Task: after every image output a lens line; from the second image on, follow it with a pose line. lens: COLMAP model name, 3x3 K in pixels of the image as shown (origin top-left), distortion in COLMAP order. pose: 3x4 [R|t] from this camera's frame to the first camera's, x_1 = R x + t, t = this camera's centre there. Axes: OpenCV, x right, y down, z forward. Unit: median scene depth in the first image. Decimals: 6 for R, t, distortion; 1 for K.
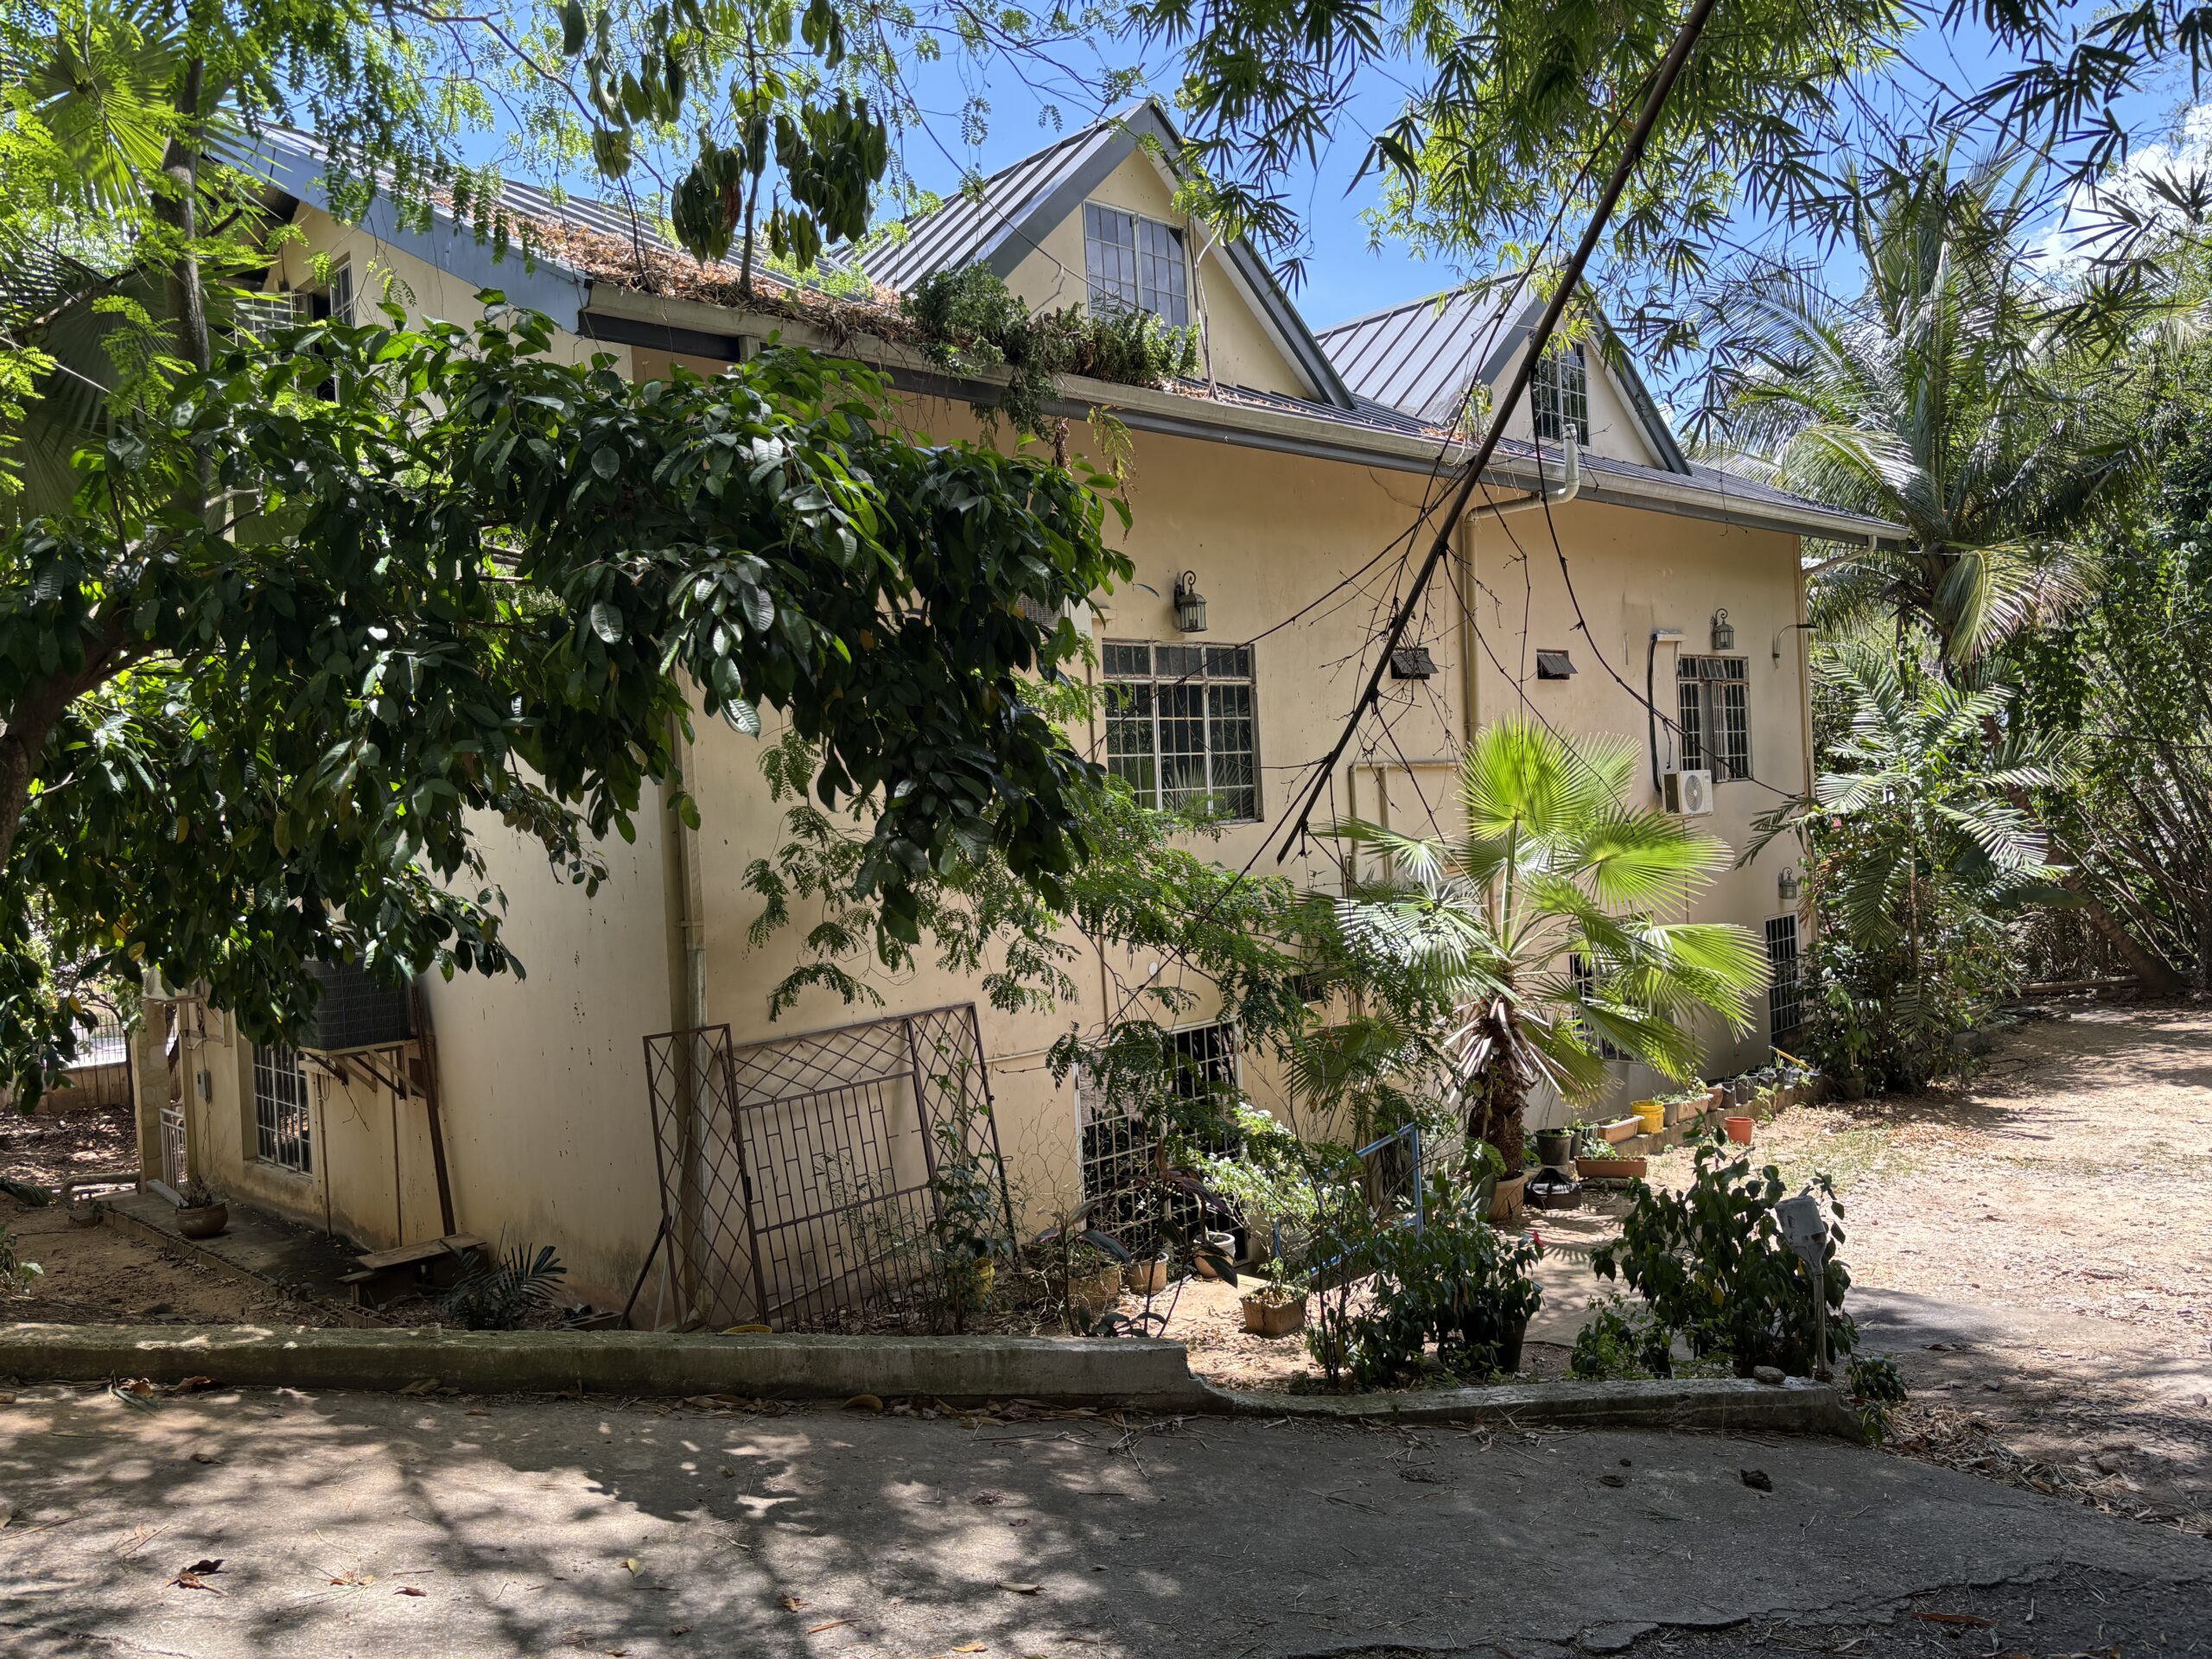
lens RADIAL K [[1665.2, 0, 1097.4], [0, 1665.2, 844.0], [0, 0, 1]] dist [0.036958, -0.043361]
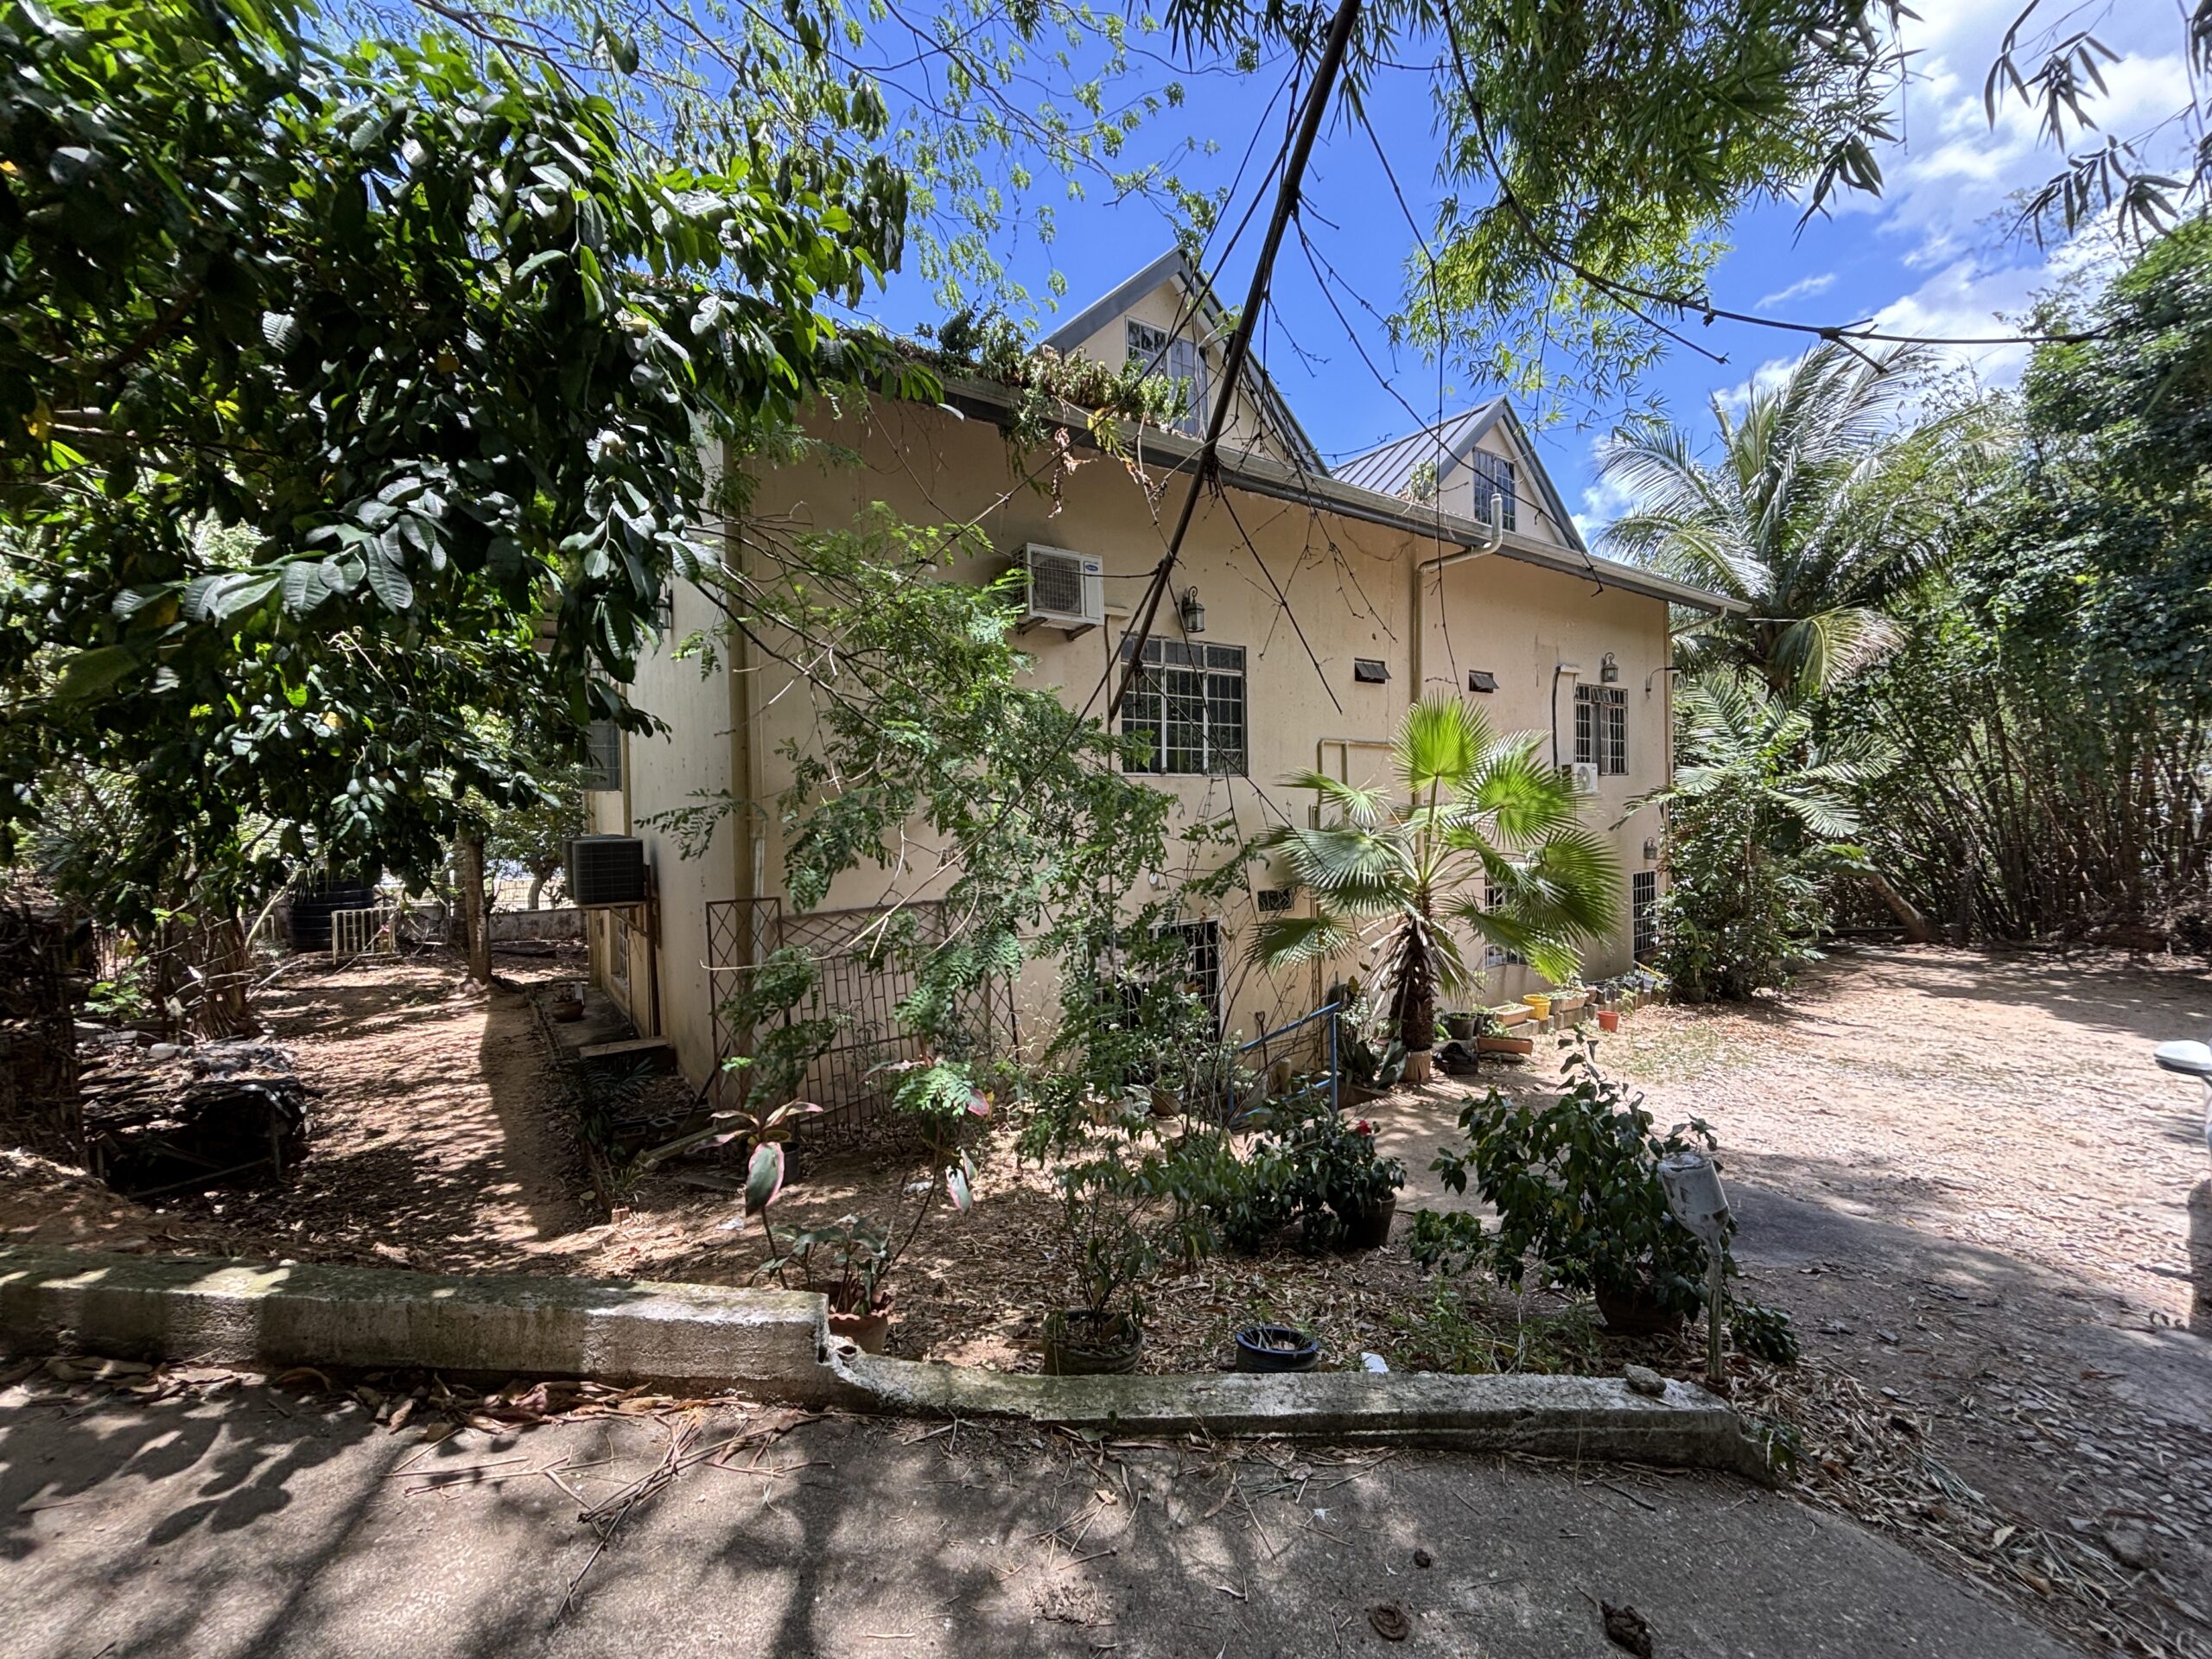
lens RADIAL K [[888.5, 0, 1104.1], [0, 888.5, 829.9], [0, 0, 1]] dist [-0.000533, 0.000251]
pose [[0.987509, 0.037648, -0.152996, 0.117622], [-0.037163, 0.999291, 0.006030, 0.037618], [0.153114, -0.000268, 0.988208, 0.316055]]
